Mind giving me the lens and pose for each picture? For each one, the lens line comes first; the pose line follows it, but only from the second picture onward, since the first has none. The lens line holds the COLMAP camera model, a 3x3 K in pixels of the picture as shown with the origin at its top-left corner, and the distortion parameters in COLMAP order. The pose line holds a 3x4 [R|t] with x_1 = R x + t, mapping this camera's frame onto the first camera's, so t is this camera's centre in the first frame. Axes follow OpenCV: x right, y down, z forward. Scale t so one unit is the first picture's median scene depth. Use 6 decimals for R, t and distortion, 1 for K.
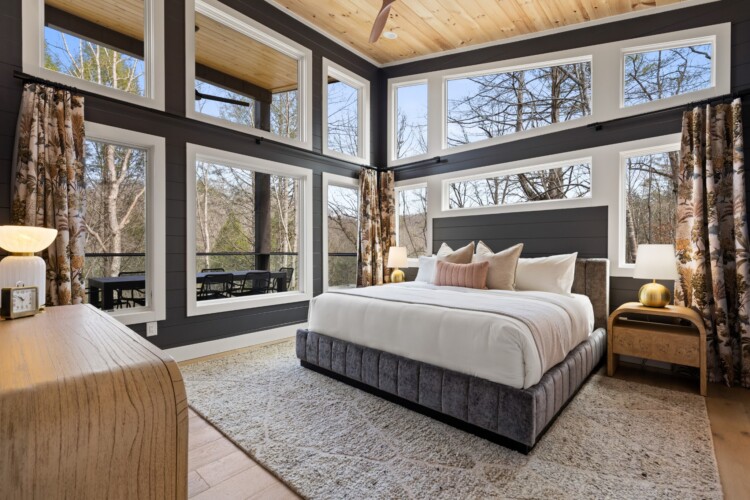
lens RADIAL K [[335.6, 0, 375.0], [0, 335.6, 250.0], [0, 0, 1]] dist [-0.001934, -0.000440]
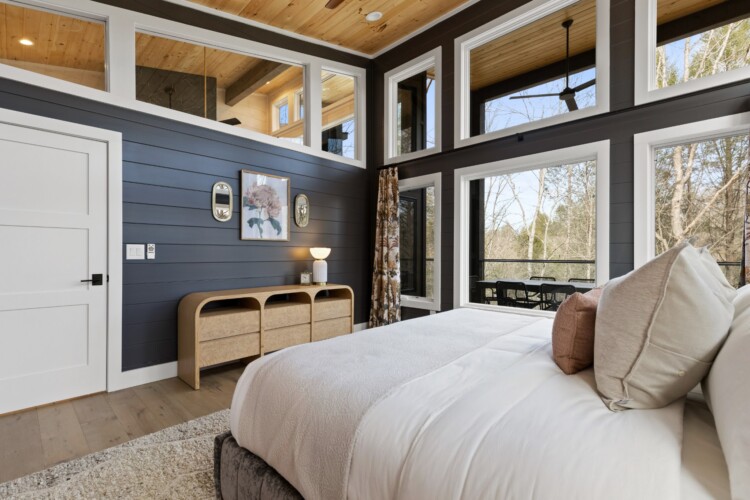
lens RADIAL K [[342.3, 0, 375.5], [0, 342.3, 257.3], [0, 0, 1]] dist [0.000980, 0.000012]
pose [[-0.016661, 0.000969, -0.999861, 0.878283], [0.000240, 1.000000, 0.000965, -0.002988], [0.999861, -0.000223, -0.016661, 0.942176]]
